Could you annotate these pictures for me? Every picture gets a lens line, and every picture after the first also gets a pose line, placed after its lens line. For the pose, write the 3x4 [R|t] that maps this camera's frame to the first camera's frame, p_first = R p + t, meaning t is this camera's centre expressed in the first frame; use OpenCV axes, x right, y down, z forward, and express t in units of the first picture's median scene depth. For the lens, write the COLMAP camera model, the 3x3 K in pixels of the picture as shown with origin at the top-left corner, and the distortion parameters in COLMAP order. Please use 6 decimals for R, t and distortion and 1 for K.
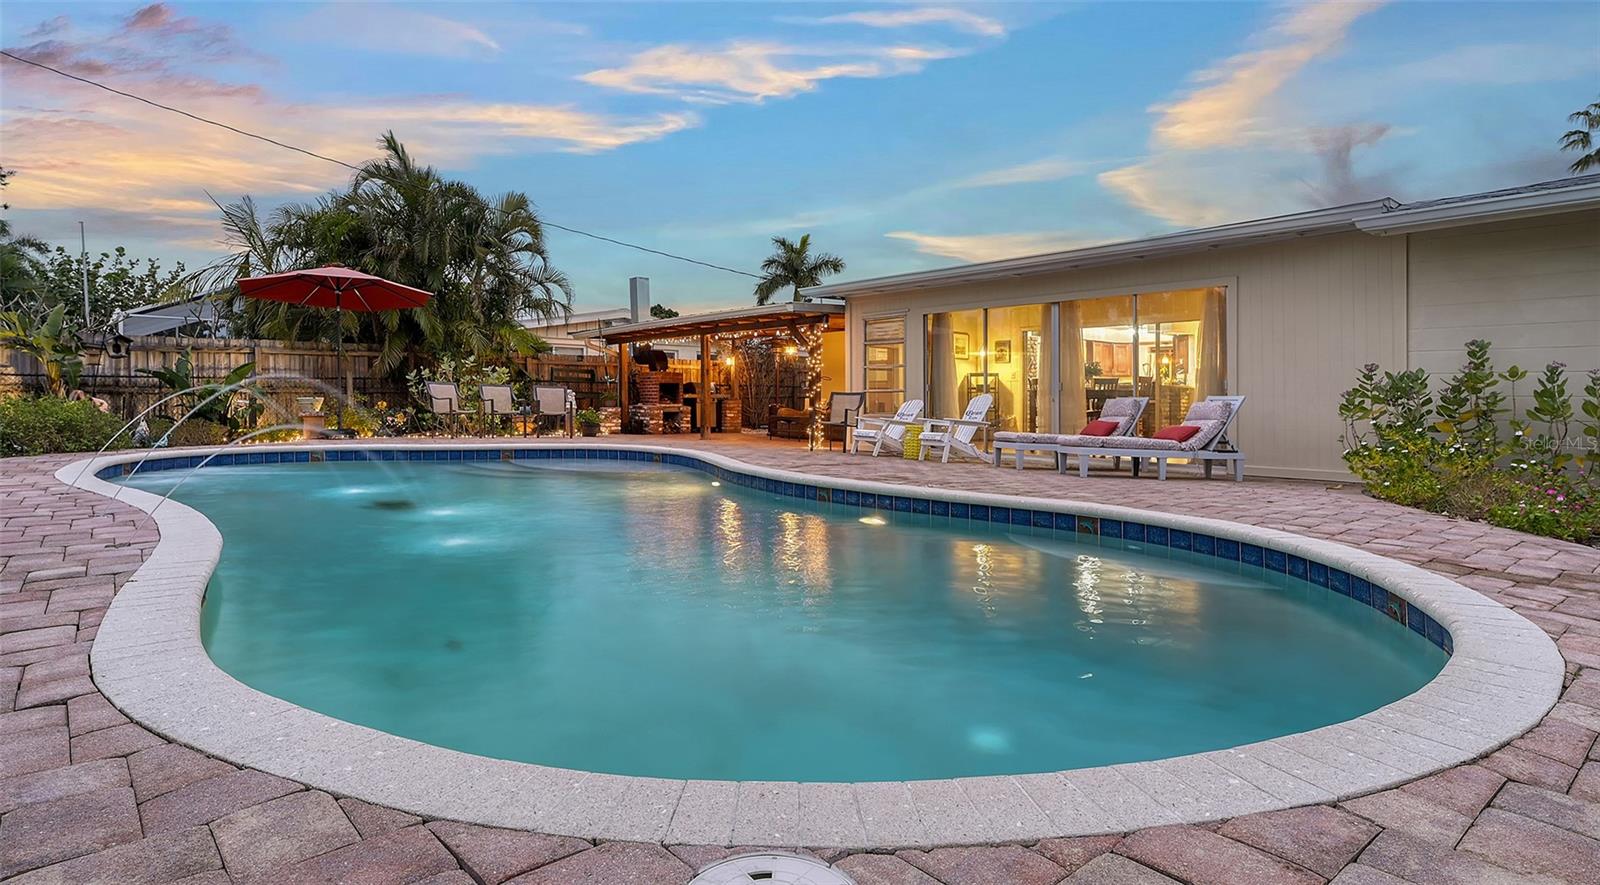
lens RADIAL K [[834.8, 0, 816.7], [0, 834.8, 399.5], [0, 0, 1]] dist [0.049231, 0.000118]
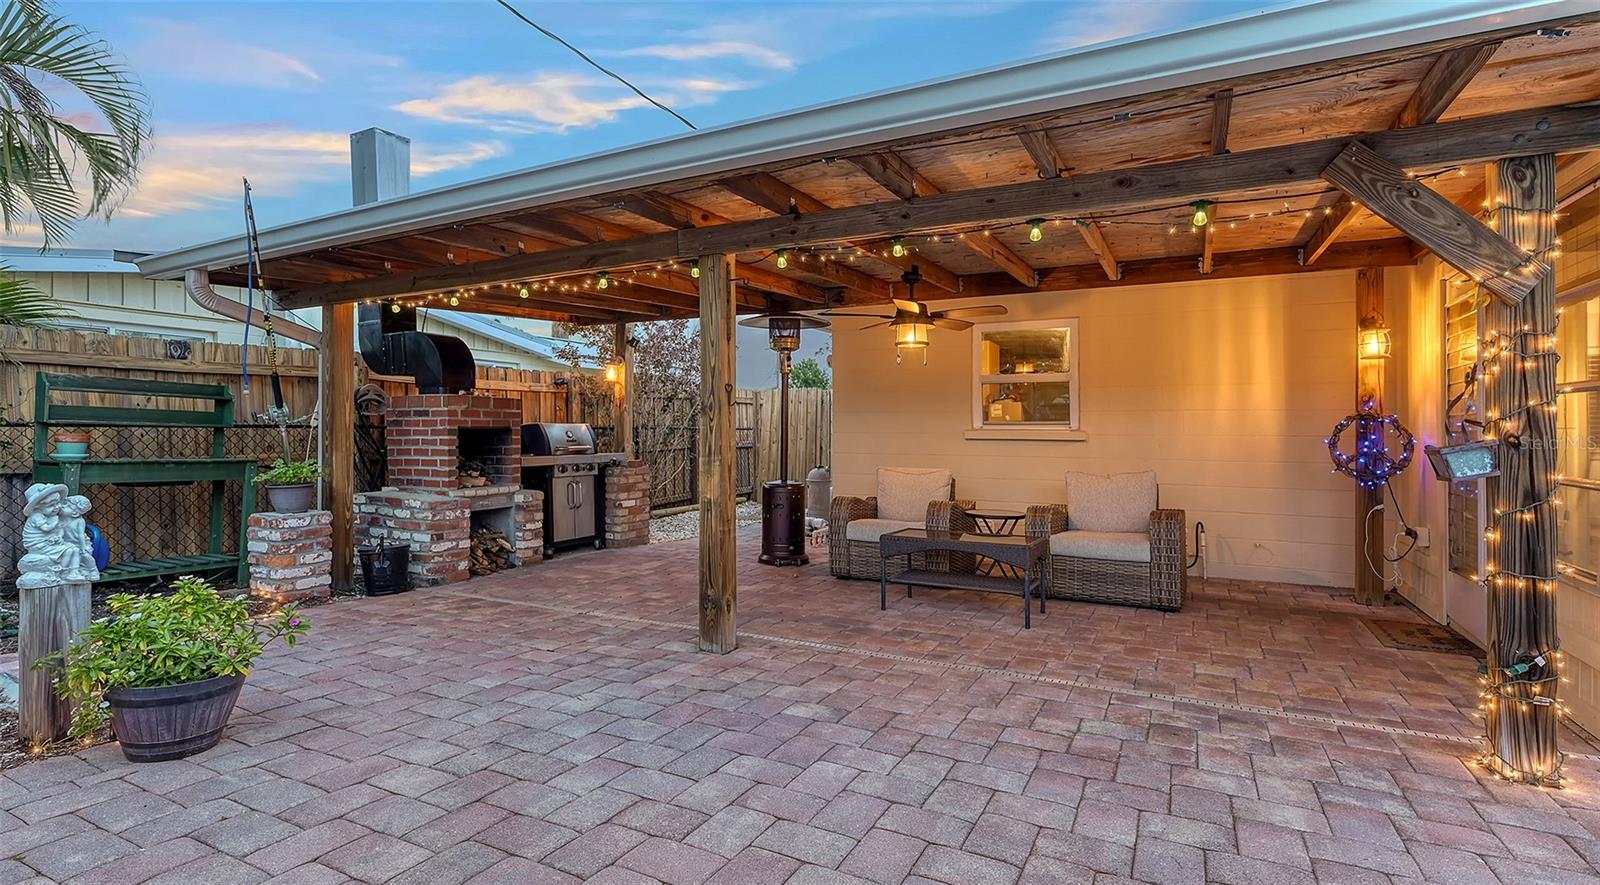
lens RADIAL K [[761.9, 0, 821.8], [0, 761.9, 411.8], [0, 0, 1]] dist [-0.005936, -0.000445]
pose [[0.918746, 0.003714, 0.394832, -0.174252], [0.004857, 0.999774, -0.020707, -0.019239], [-0.394819, 0.020942, 0.918520, 0.656287]]
